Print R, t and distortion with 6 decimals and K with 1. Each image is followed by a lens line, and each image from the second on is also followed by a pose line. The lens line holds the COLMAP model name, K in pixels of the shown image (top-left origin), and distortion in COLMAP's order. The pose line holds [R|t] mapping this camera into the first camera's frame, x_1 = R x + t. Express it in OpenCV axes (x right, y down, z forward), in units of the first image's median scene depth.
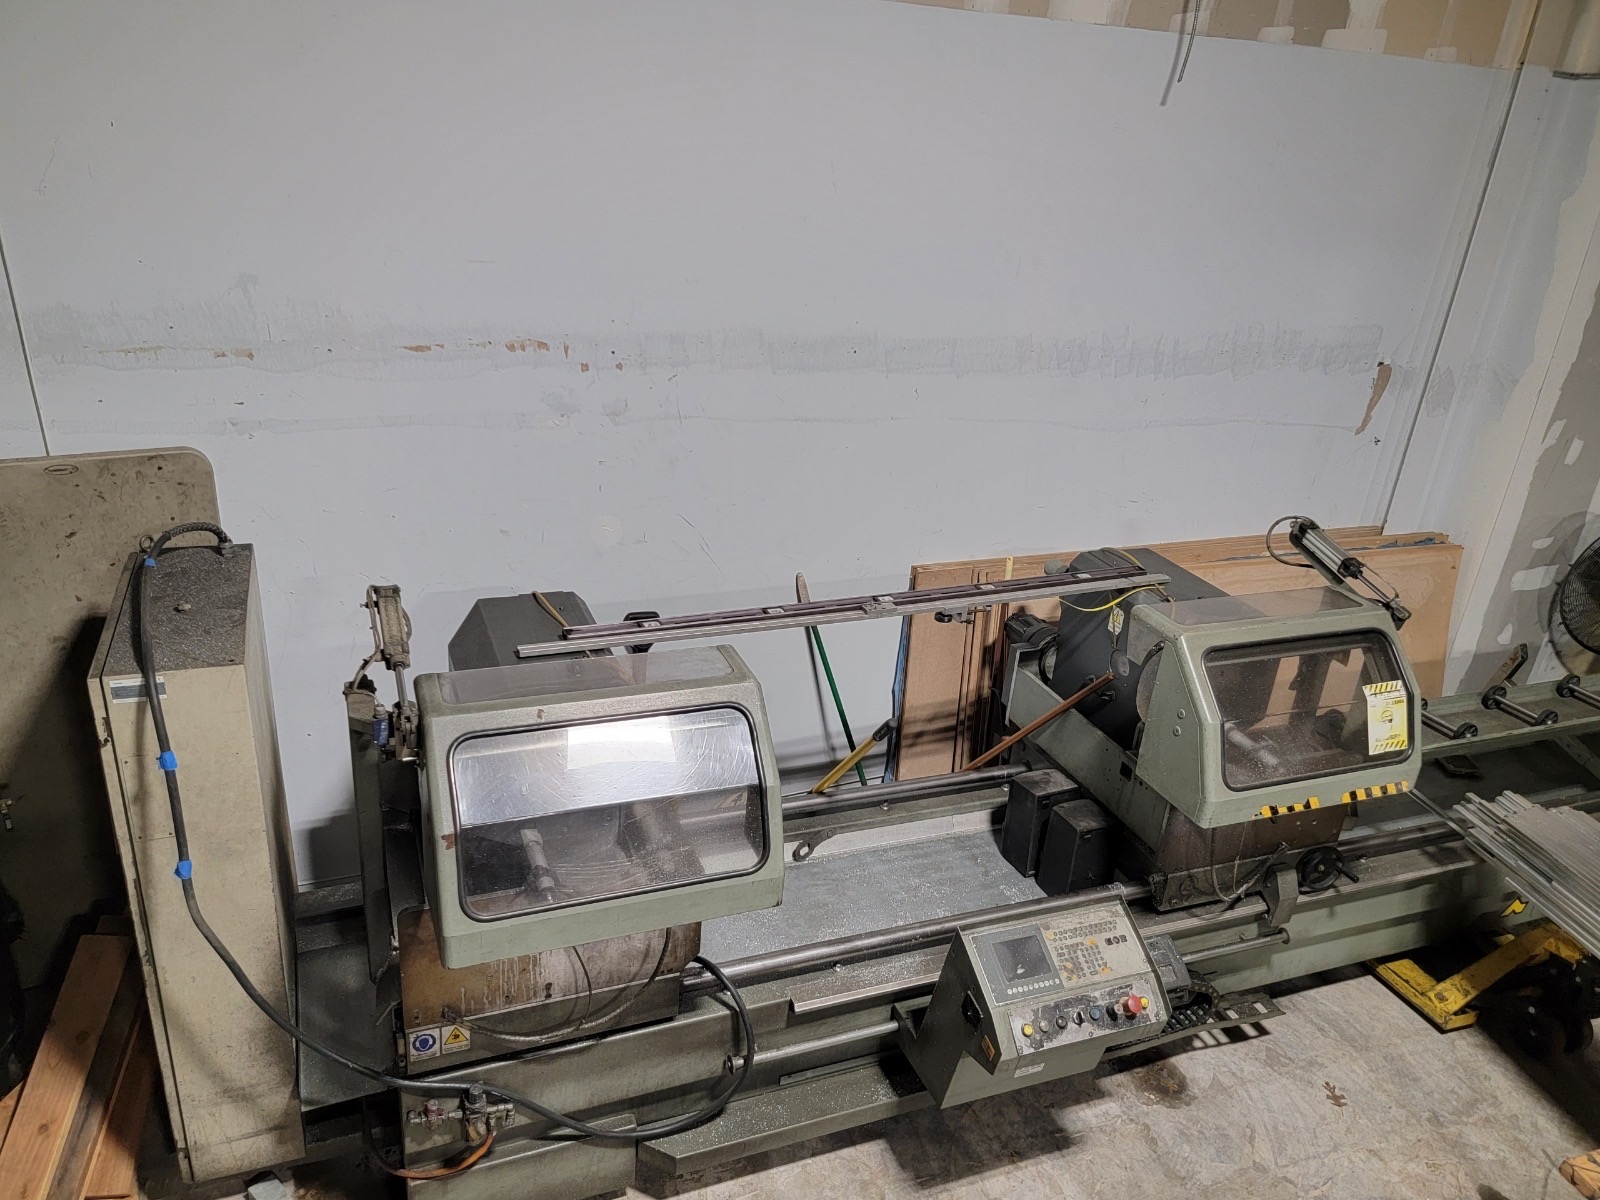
lens RADIAL K [[1158.6, 0, 796.3], [0, 1158.6, 613.2], [0, 0, 1]] dist [0.083571, -0.075133]
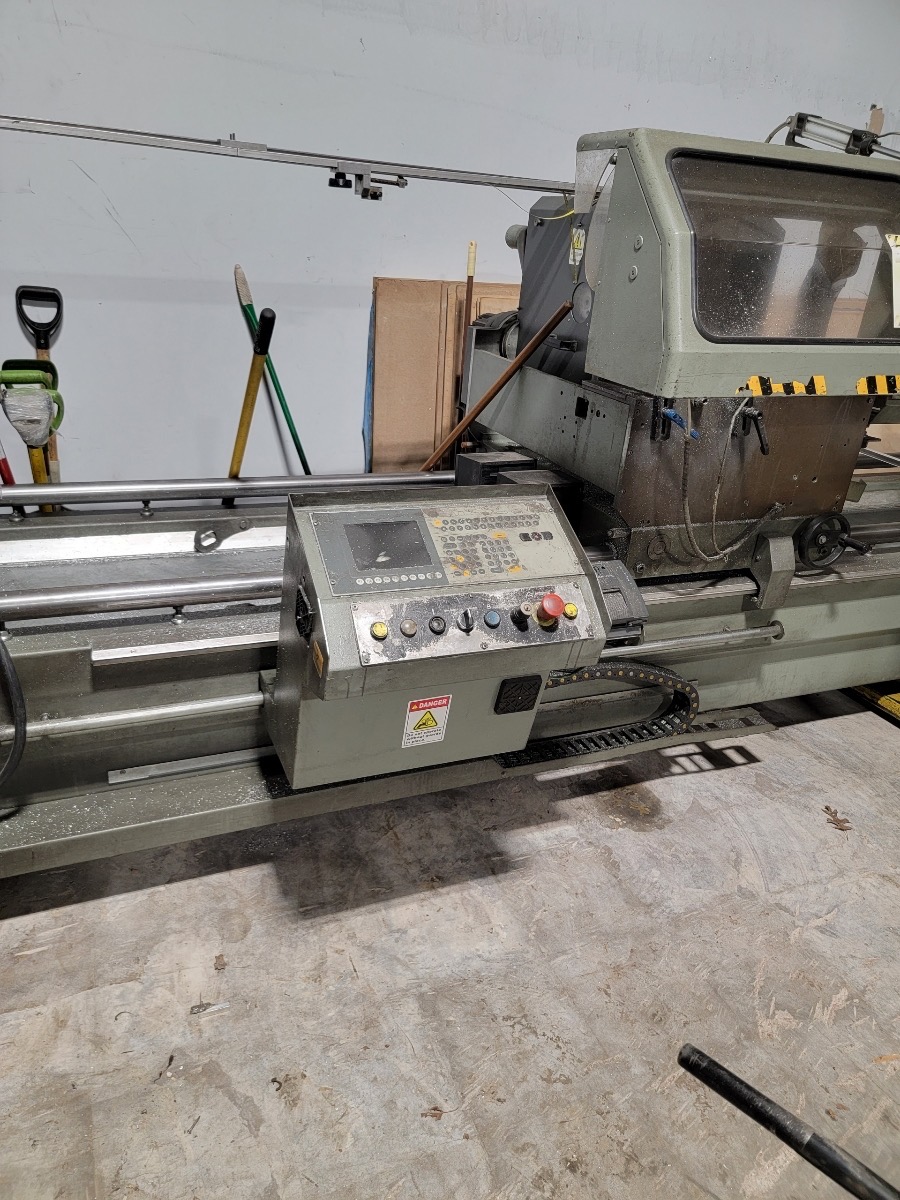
lens RADIAL K [[832.7, 0, 432.5], [0, 832.7, 597.7], [0, 0, 1]] dist [0.073579, -0.069838]
pose [[0.999941, -0.005055, 0.009628, 0.176899], [0.005067, 0.999987, -0.001129, 0.269894], [-0.009622, 0.001178, 0.999953, 0.435828]]
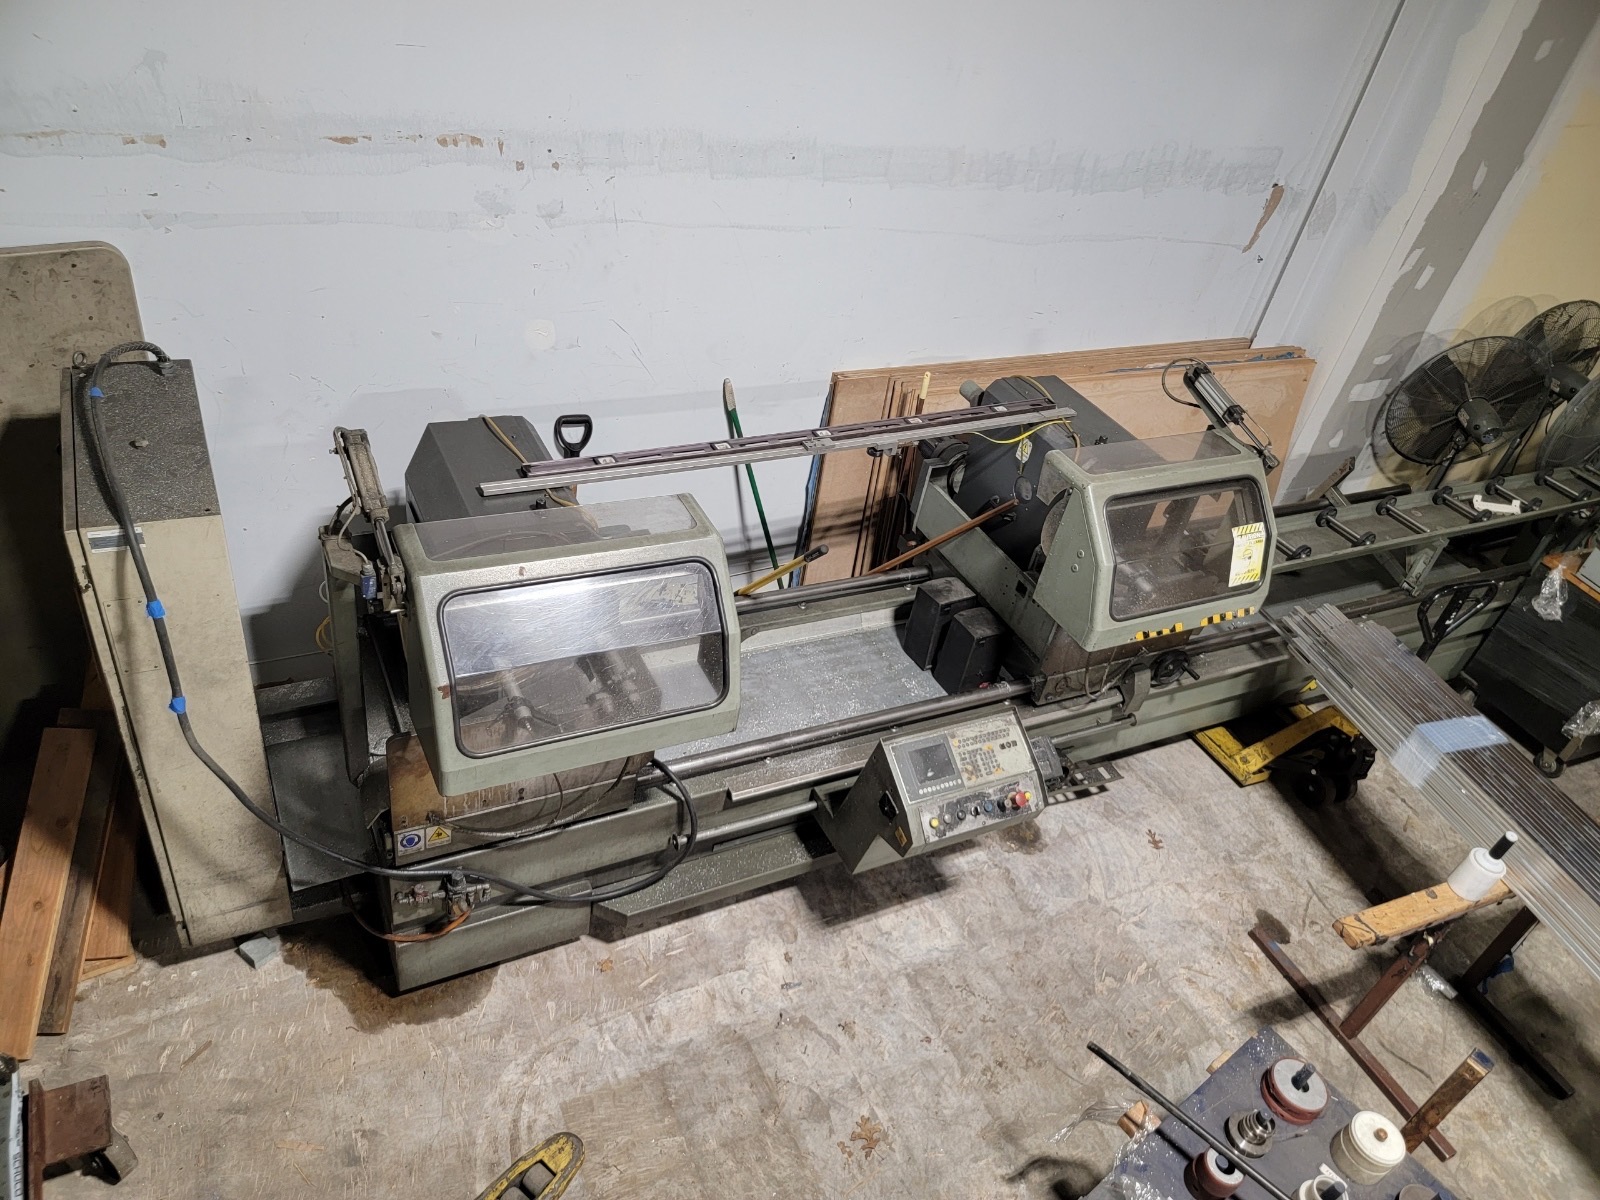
lens RADIAL K [[1110.2, 0, 808.4], [0, 1110.2, 612.3], [0, 0, 1]] dist [0.073579, -0.069838]
pose [[0.990692, 0.015601, 0.135227, -0.069368], [-0.049003, 0.967684, 0.247357, -0.101360], [-0.126998, -0.251681, 0.959442, -0.016082]]
